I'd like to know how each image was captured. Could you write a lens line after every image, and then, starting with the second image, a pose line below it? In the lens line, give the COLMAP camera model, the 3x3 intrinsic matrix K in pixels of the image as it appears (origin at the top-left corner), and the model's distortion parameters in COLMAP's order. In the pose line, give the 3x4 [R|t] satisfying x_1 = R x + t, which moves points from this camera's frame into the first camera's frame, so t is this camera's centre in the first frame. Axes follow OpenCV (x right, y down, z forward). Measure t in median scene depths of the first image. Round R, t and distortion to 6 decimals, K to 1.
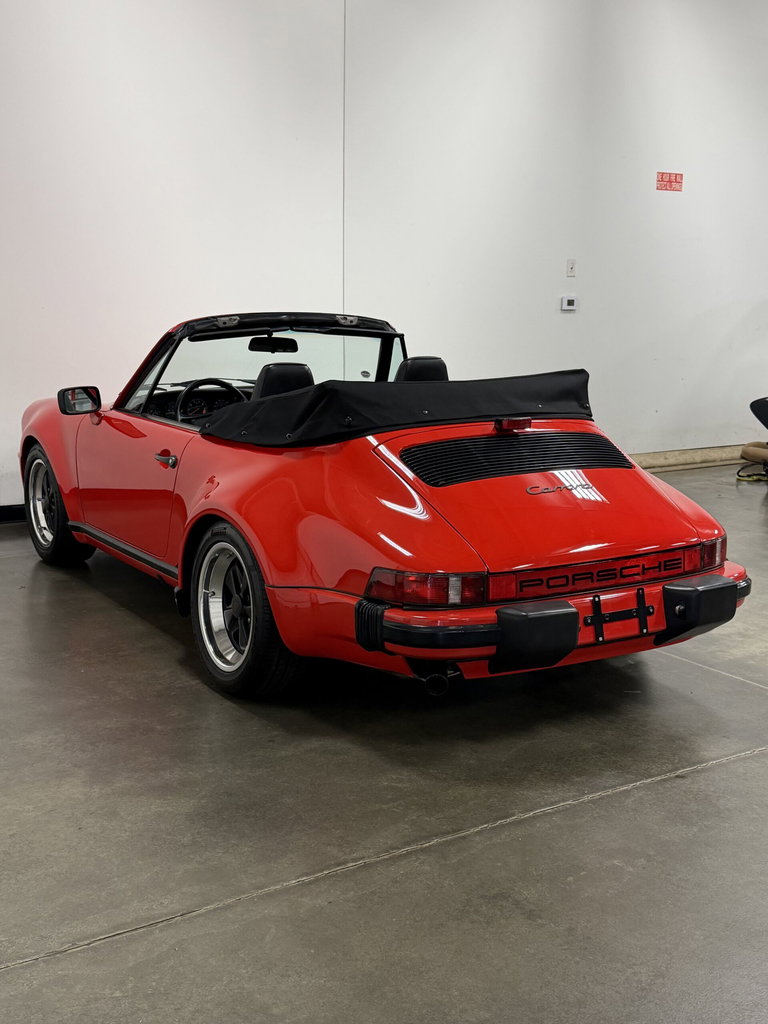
lens RADIAL K [[1187.7, 0, 381.6], [0, 1187.7, 519.3], [0, 0, 1]] dist [0.120211, 0.000000]
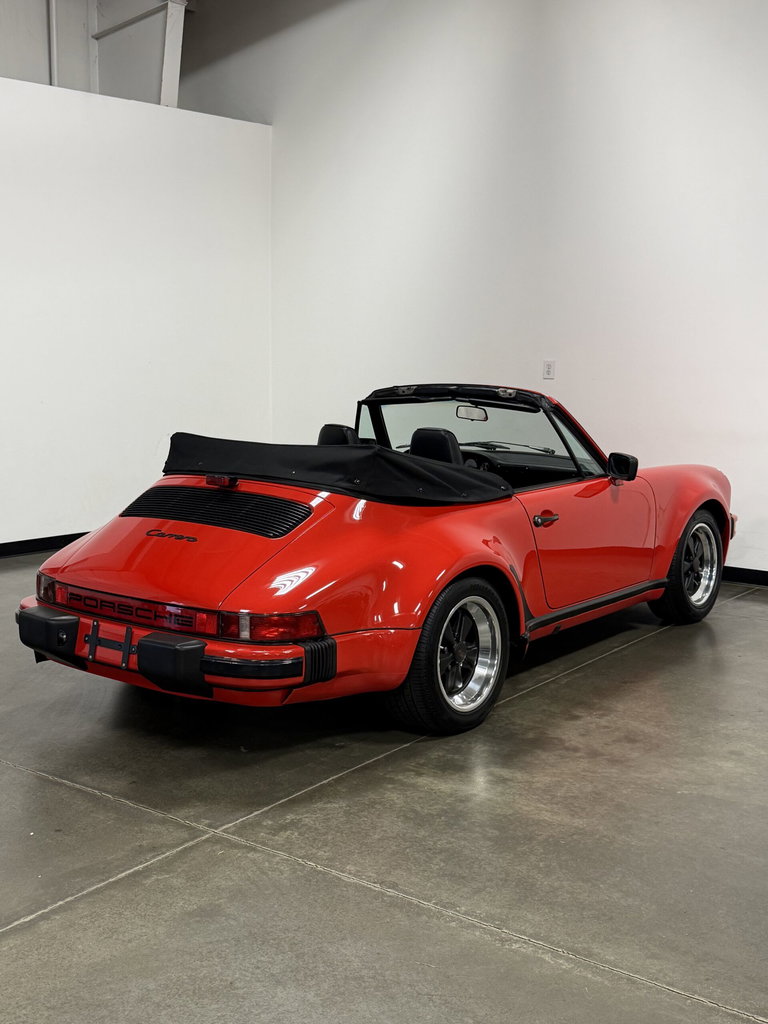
lens RADIAL K [[1275.5, 0, 381.7], [0, 1275.5, 508.8], [0, 0, 1]] dist [0.120458, 0.000000]
pose [[0.357406, 0.113980, -0.926968, 1.332308], [-0.179567, 0.982394, 0.051561, -0.148318], [0.916524, 0.148024, 0.371580, 0.710222]]
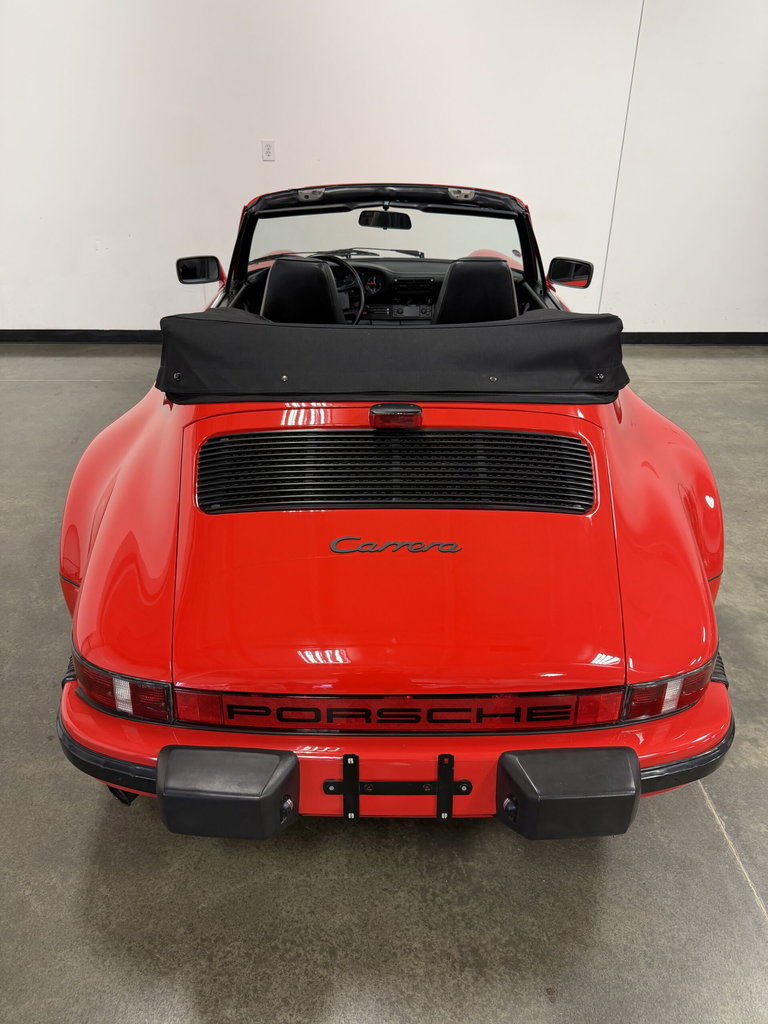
lens RADIAL K [[726.3, 0, 389.1], [0, 726.3, 515.5], [0, 0, 1]] dist [0.036502, -0.001781]
pose [[0.855617, 0.243135, -0.456952, 0.311678], [-0.092620, 0.940480, 0.326984, -0.162593], [0.509255, -0.237450, 0.827210, 0.671992]]
